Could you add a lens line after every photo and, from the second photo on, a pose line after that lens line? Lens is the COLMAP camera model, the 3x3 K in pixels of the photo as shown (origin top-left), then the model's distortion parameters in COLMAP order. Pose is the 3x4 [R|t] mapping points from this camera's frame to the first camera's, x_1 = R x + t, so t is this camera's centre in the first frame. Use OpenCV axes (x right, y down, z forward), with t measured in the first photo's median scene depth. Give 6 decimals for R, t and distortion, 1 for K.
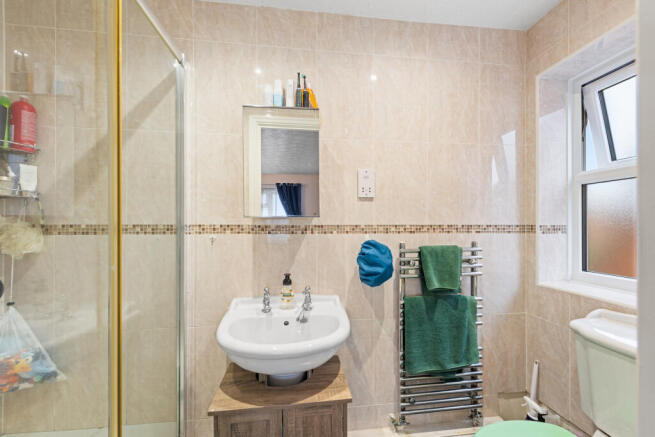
lens RADIAL K [[263.9, 0, 329.5], [0, 263.9, 223.6], [0, 0, 1]] dist [0.010071, -0.000483]
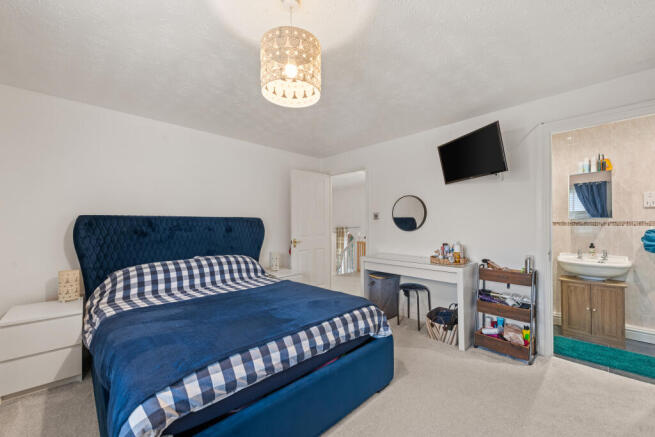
lens RADIAL K [[263.9, 0, 331.2], [0, 263.9, 223.6], [0, 0, 1]] dist [0.010071, -0.000483]
pose [[0.605611, -0.001793, -0.795759, 0.291258], [0.007879, 0.999962, 0.003744, -0.005101], [0.795722, -0.008538, 0.605602, -2.070723]]
